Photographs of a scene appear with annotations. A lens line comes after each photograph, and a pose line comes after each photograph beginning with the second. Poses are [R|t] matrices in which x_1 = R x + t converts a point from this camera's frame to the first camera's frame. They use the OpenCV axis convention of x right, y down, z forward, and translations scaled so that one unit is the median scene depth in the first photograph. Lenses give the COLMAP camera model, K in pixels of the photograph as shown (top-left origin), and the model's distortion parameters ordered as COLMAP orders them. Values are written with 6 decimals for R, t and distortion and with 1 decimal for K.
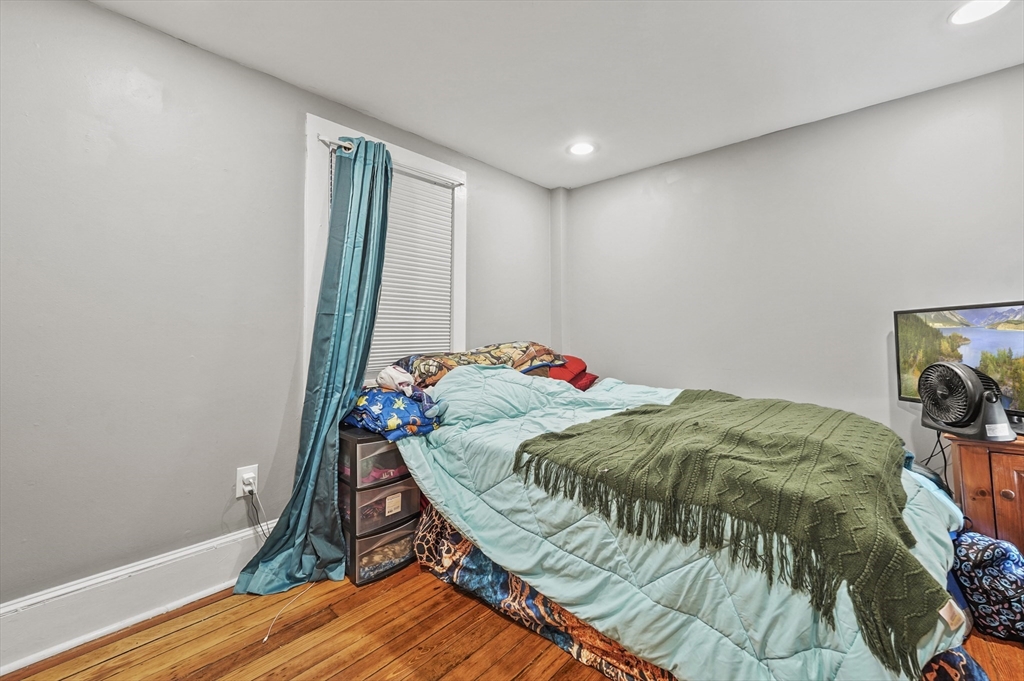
lens RADIAL K [[418.7, 0, 510.8], [0, 418.7, 335.3], [0, 0, 1]] dist [0.006942, -0.000526]
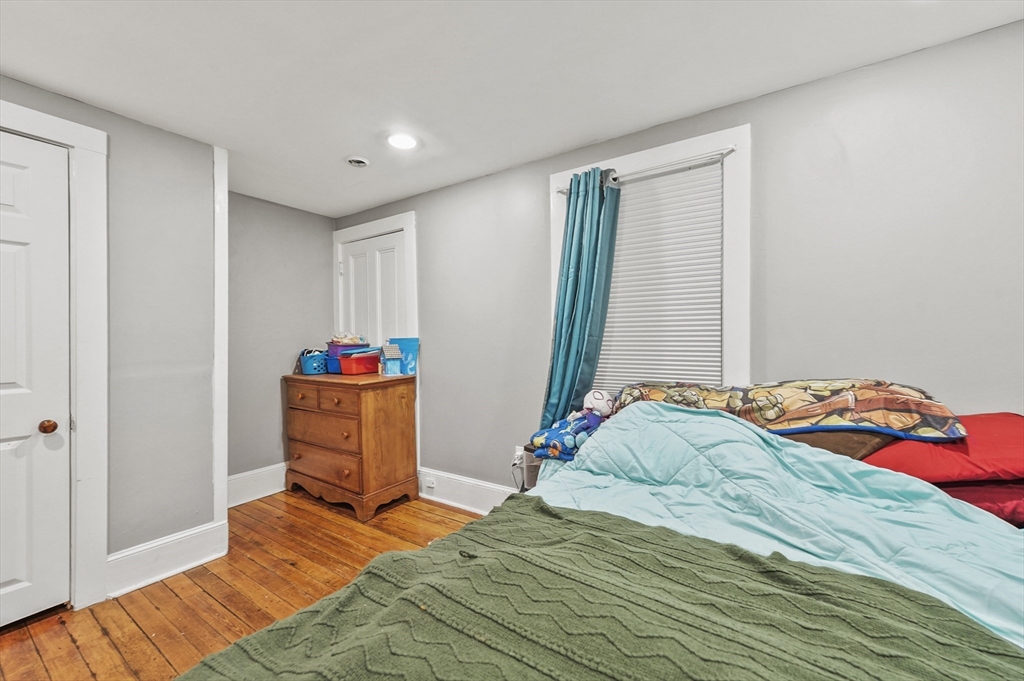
lens RADIAL K [[418.7, 0, 511.3], [0, 418.7, 341.9], [0, 0, 1]] dist [0.006942, -0.000526]
pose [[0.161130, 0.009788, -0.986885, 0.657938], [-0.006698, 0.999939, 0.008823, -0.046700], [0.986911, 0.005189, 0.161185, 0.643125]]
